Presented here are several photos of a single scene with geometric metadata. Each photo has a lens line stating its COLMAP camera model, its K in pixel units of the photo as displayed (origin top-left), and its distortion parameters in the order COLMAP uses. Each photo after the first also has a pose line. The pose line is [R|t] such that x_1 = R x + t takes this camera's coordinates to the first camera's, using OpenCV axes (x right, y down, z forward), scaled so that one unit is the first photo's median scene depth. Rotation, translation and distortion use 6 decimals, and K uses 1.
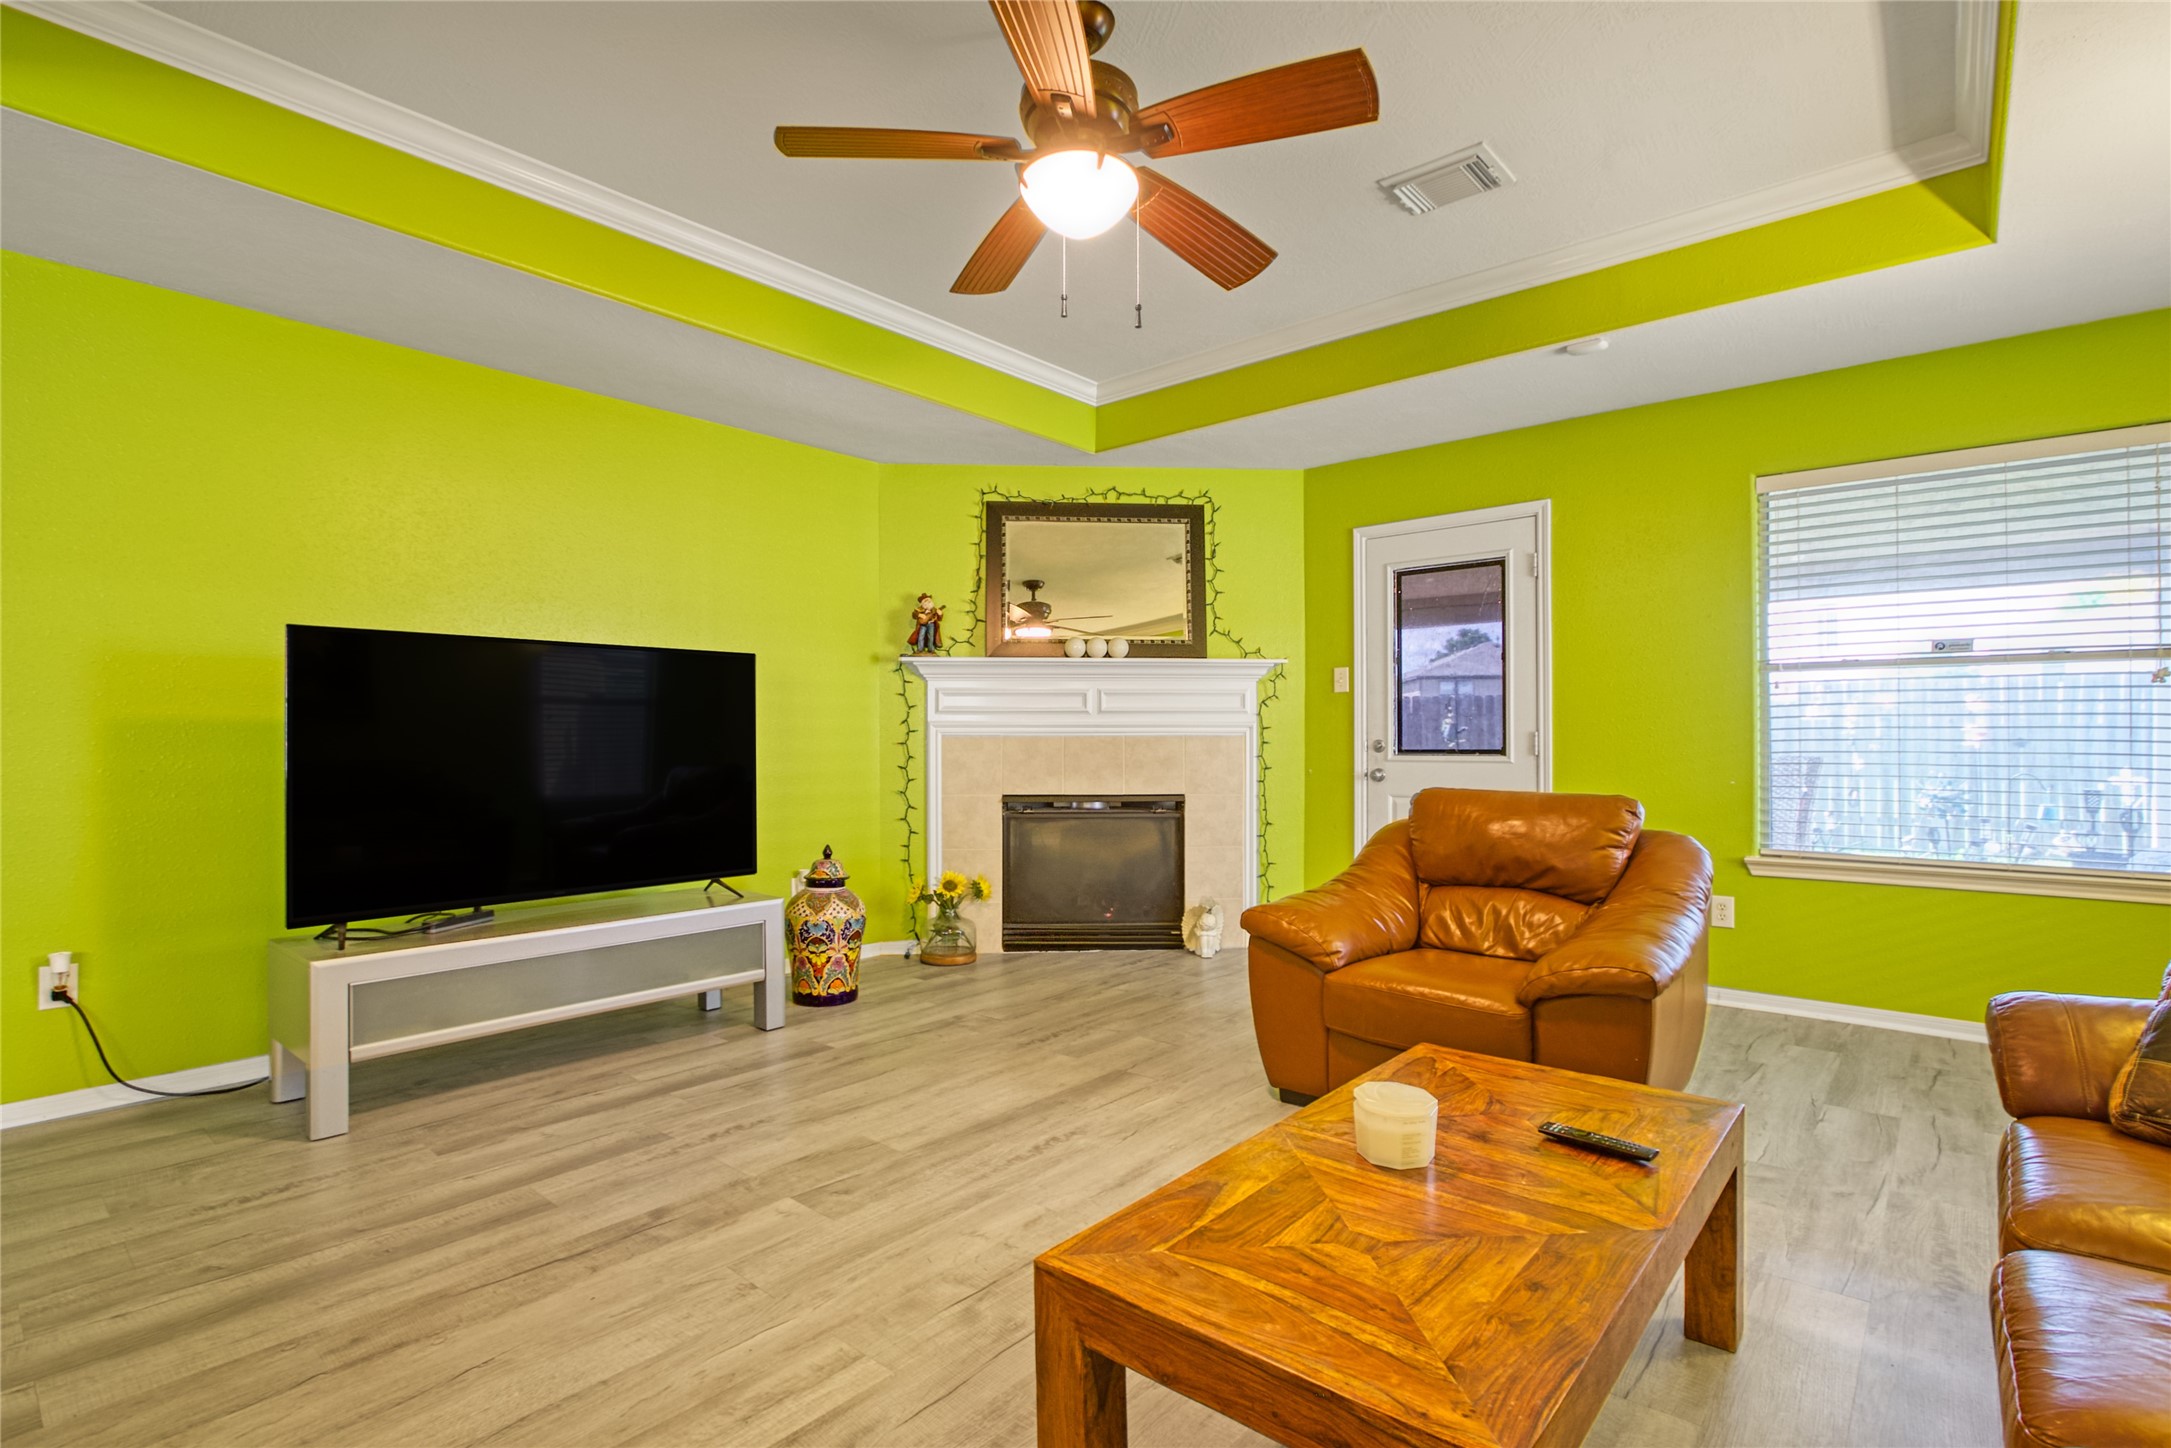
lens RADIAL K [[1022.1, 0, 1075.9], [0, 1022.1, 730.0], [0, 0, 1]] dist [-0.016694, -0.000738]
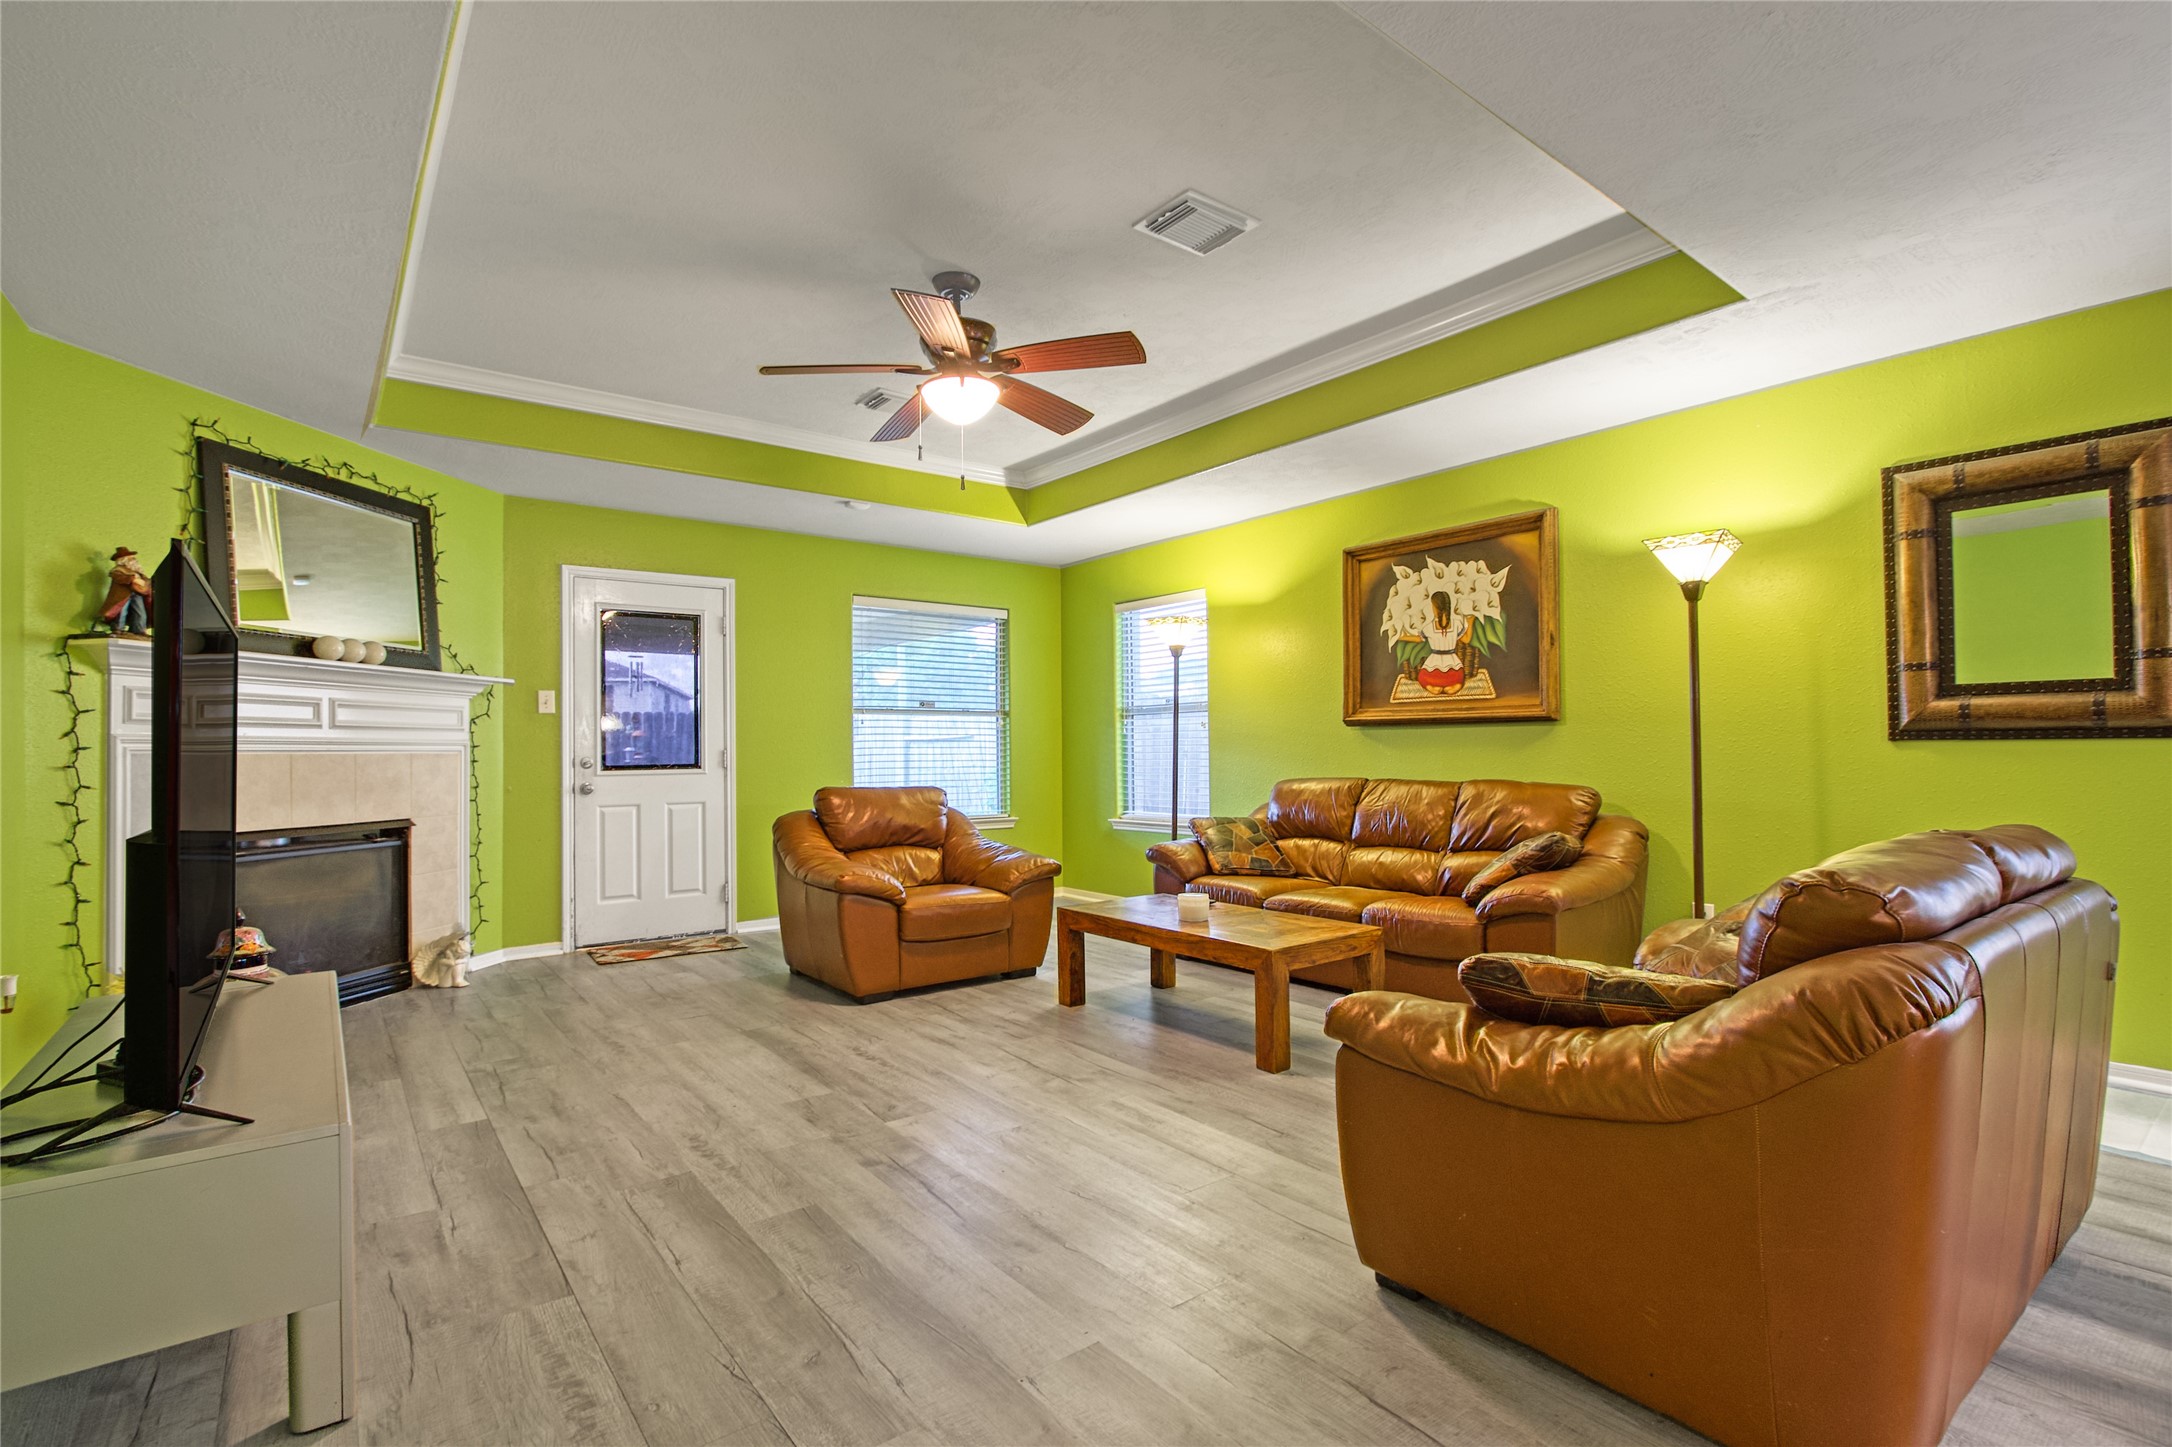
lens RADIAL K [[1022.6, 0, 1071.7], [0, 1022.6, 733.6], [0, 0, 1]] dist [-0.016694, -0.000738]
pose [[0.211605, 0.016102, 0.977223, -0.891678], [0.000514, 0.999862, -0.016586, 0.003248], [-0.977355, 0.004011, 0.211568, 0.312483]]
